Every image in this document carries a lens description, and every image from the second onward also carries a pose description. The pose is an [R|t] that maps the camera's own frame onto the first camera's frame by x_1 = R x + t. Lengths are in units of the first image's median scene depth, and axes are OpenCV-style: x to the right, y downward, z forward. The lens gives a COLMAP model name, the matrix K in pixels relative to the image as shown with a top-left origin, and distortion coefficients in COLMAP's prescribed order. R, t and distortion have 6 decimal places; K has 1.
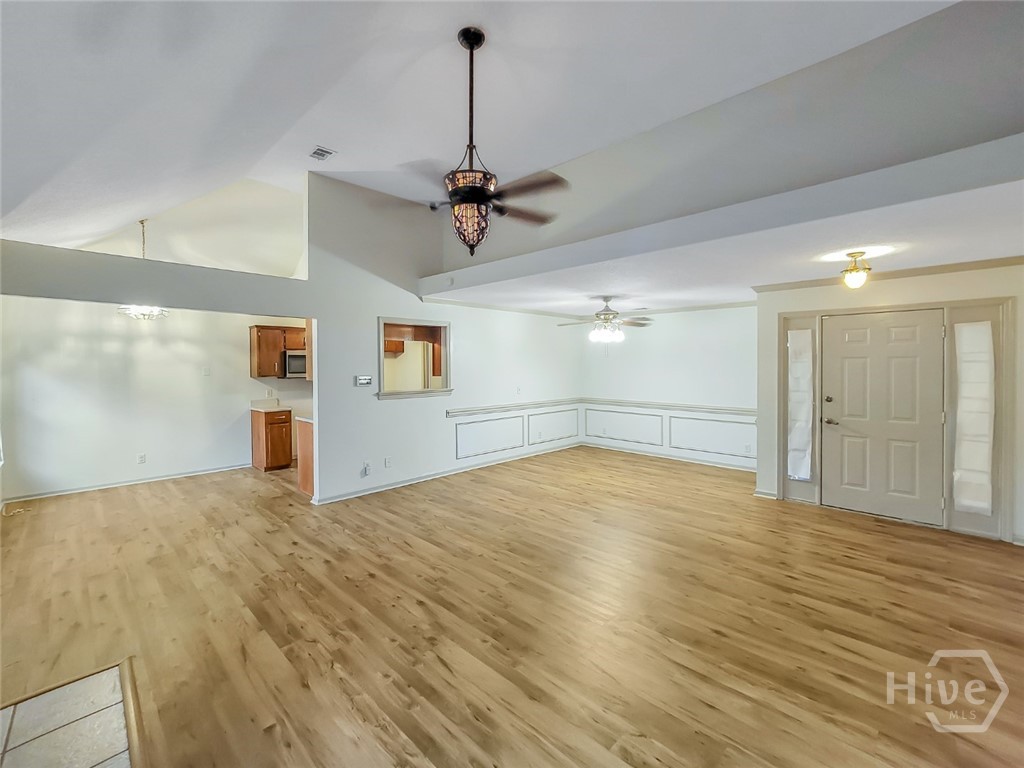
lens RADIAL K [[443.9, 0, 509.5], [0, 443.9, 374.1], [0, 0, 1]] dist [-0.012134, 0.008966]
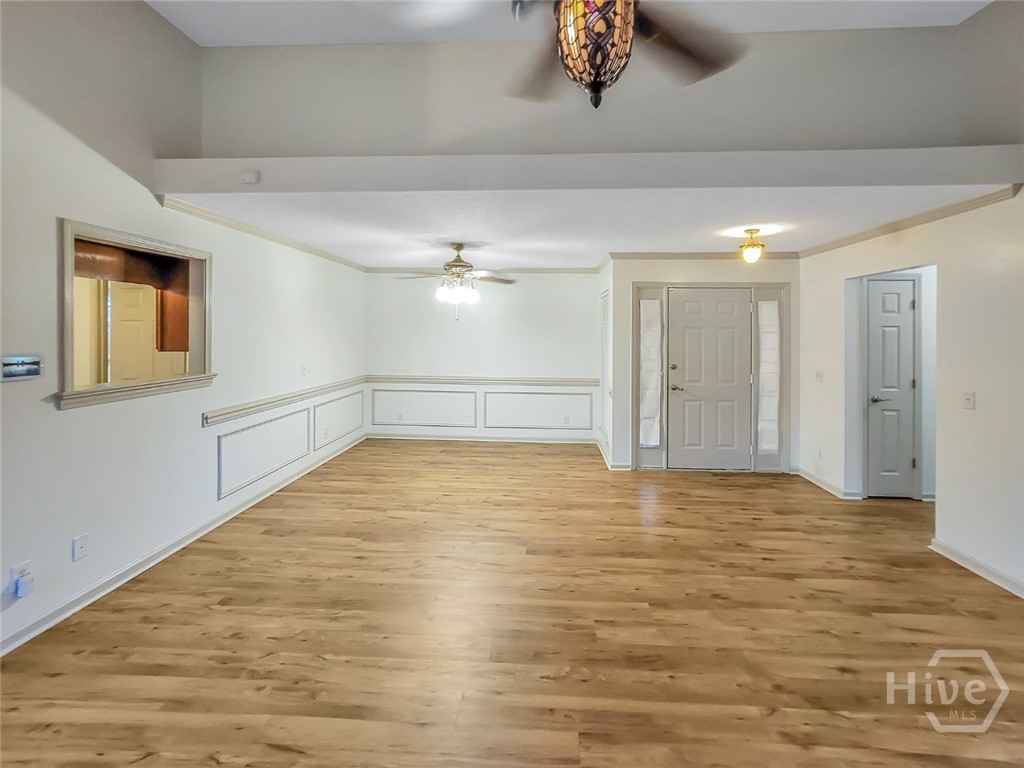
lens RADIAL K [[468.4, 0, 526.7], [0, 468.4, 331.6], [0, 0, 1]] dist [-0.017409, 0.010611]
pose [[0.752774, 0.008869, 0.658219, -0.314495], [0.005271, 0.999796, -0.019500, -0.008205], [-0.658258, 0.018148, 0.752574, 0.445670]]
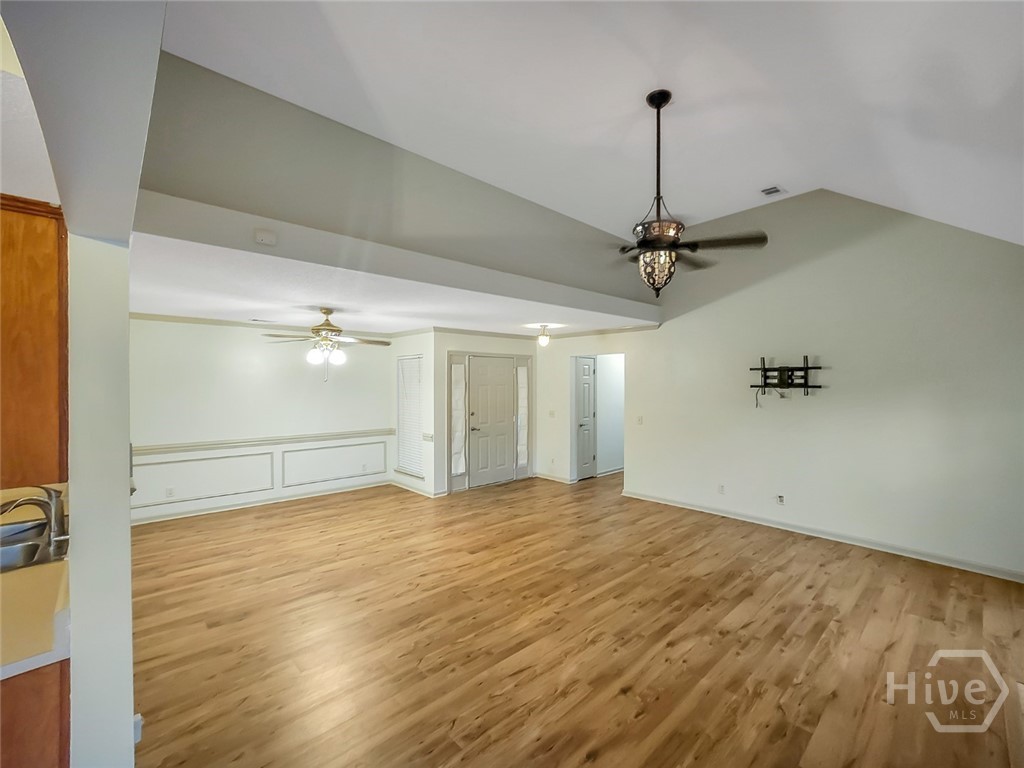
lens RADIAL K [[428.5, 0, 538.0], [0, 428.5, 385.6], [0, 0, 1]] dist [-0.022821, 0.014279]
pose [[0.035181, -0.003214, 0.999376, -0.765520], [0.022843, 0.999736, 0.002411, -0.038098], [-0.999120, 0.022744, 0.035245, 0.837333]]
